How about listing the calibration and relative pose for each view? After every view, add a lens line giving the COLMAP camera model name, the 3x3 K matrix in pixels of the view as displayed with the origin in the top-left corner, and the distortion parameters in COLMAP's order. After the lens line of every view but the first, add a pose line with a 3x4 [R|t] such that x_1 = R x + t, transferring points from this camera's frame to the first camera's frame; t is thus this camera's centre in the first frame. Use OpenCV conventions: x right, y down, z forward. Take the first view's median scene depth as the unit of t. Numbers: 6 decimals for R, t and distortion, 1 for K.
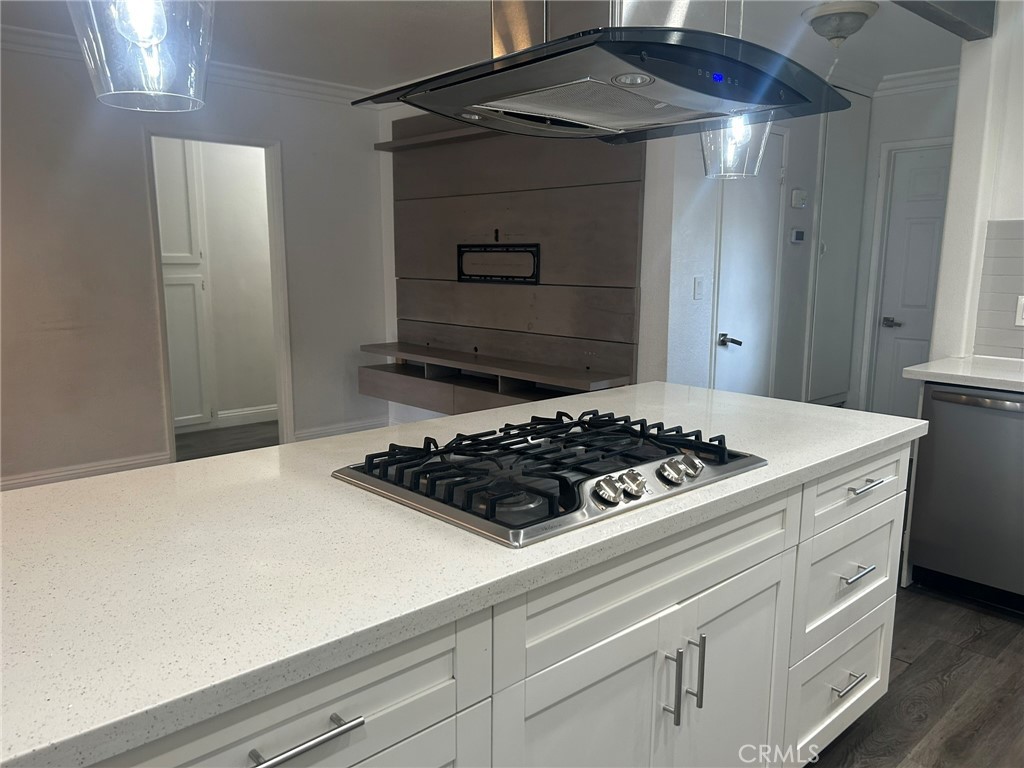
lens RADIAL K [[783.0, 0, 515.0], [0, 783.0, 391.0], [0, 0, 1]] dist [0.079717, -0.101175]
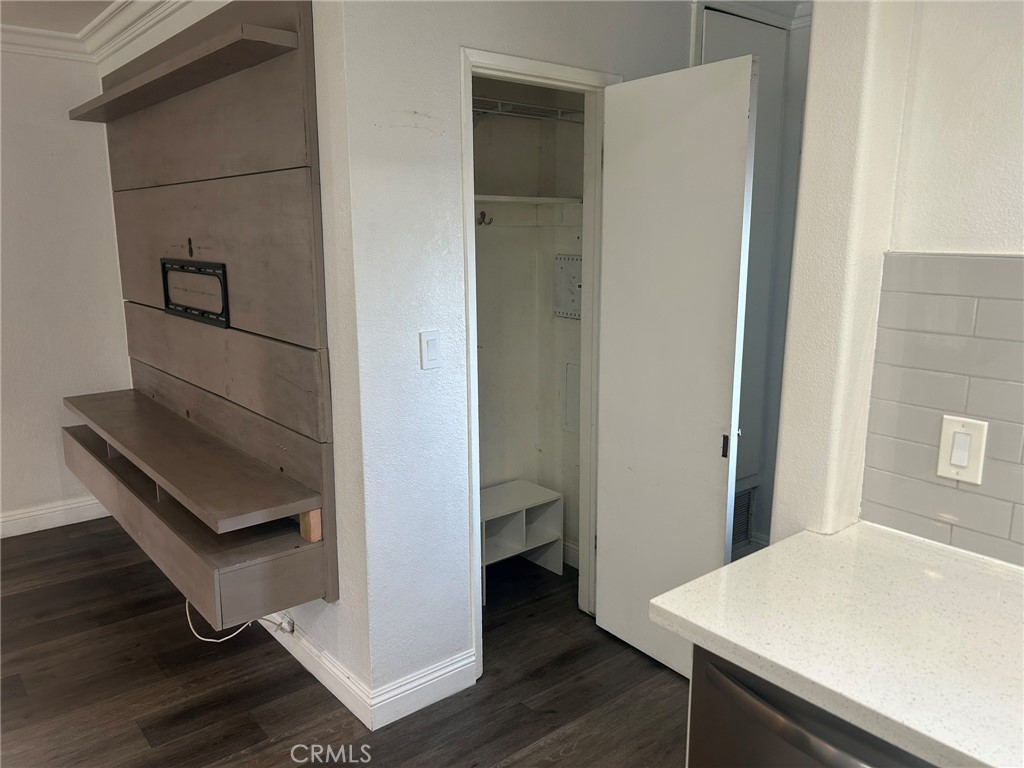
lens RADIAL K [[760.0, 0, 517.1], [0, 760.0, 389.0], [0, 0, 1]] dist [0.102480, -0.189505]
pose [[0.998127, 0.006492, -0.060830, 0.294272], [-0.004202, 0.999281, 0.037683, -0.108241], [0.061031, -0.037357, 0.997437, 0.382998]]
